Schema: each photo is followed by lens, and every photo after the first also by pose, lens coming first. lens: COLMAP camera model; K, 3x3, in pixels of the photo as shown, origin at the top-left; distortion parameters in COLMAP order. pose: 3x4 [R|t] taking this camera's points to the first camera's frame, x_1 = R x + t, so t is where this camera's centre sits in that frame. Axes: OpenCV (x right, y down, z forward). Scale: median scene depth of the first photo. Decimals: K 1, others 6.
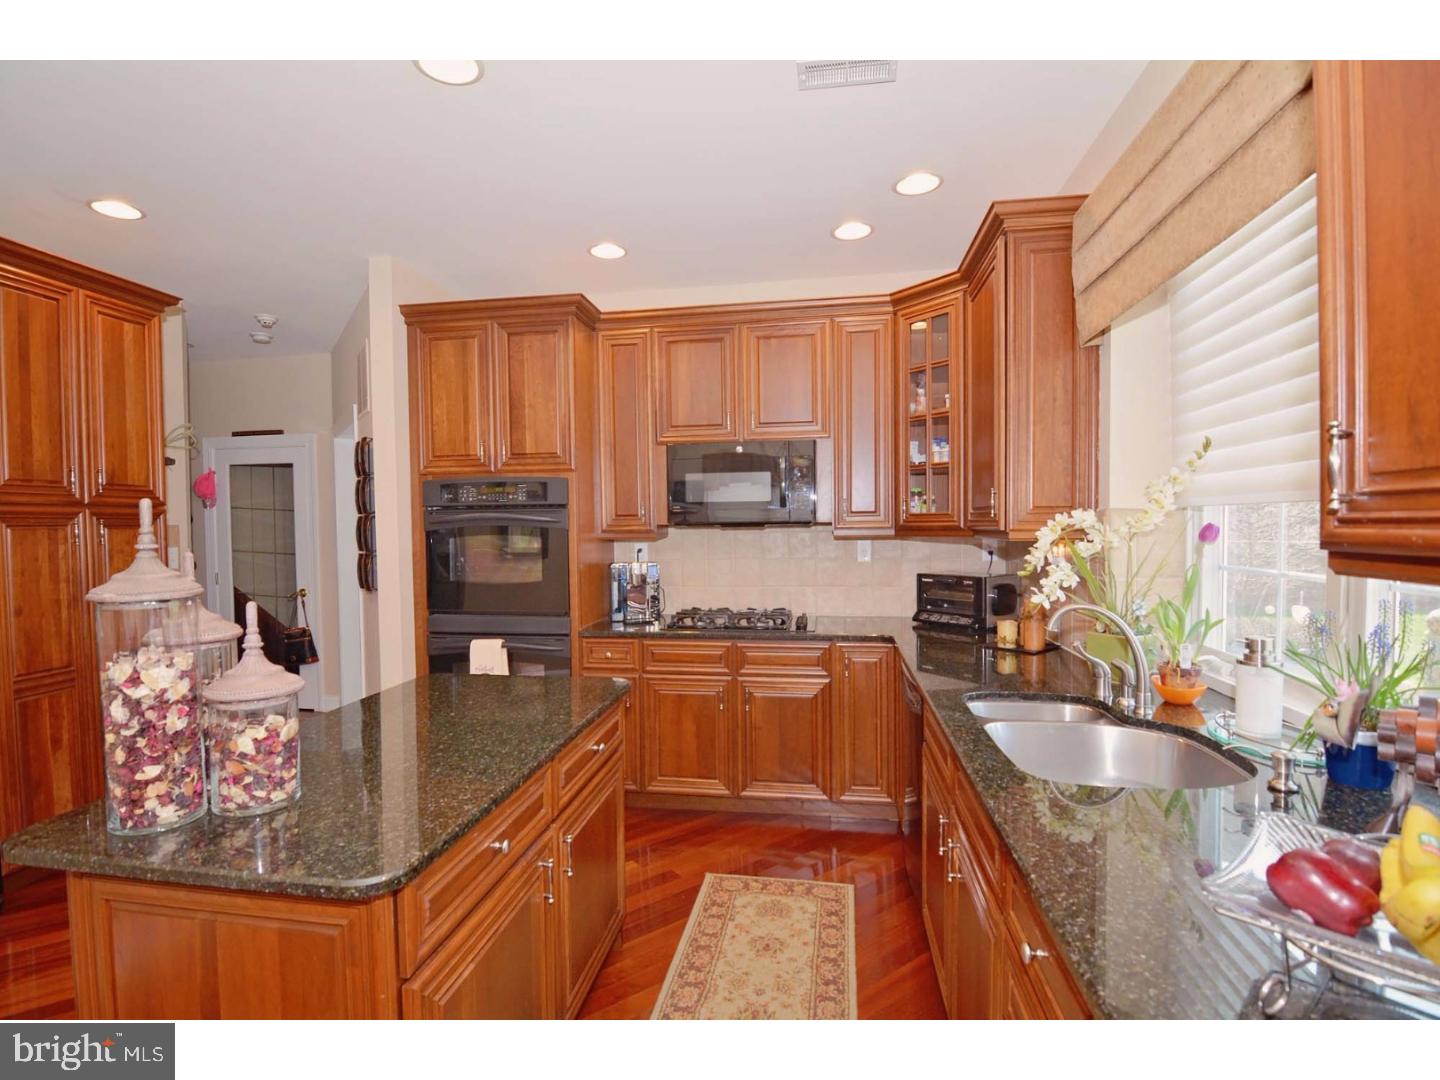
lens RADIAL K [[691.2, 0, 717.9], [0, 691.2, 546.4], [0, 0, 1]] dist [0.003076, -0.003028]
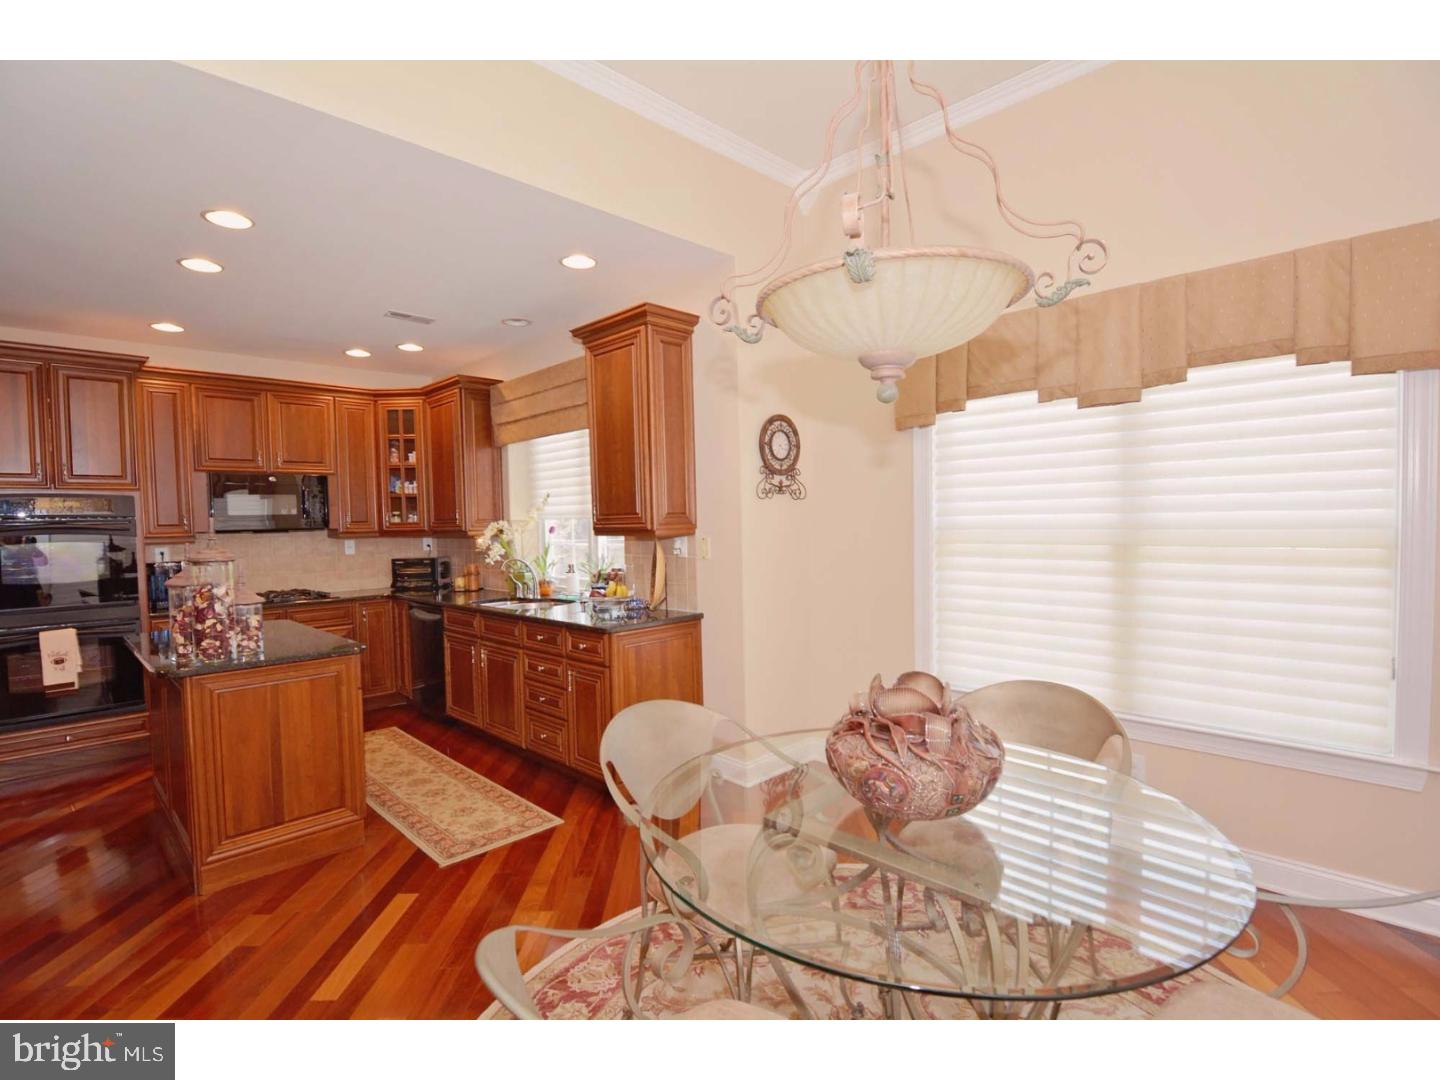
lens RADIAL K [[691.2, 0, 715.9], [0, 691.2, 544.2], [0, 0, 1]] dist [0.003076, -0.003028]
pose [[0.571403, -0.028961, 0.820158, -0.755554], [0.042574, 0.999078, 0.005618, 0.033048], [-0.819564, 0.031707, 0.572109, -0.705843]]
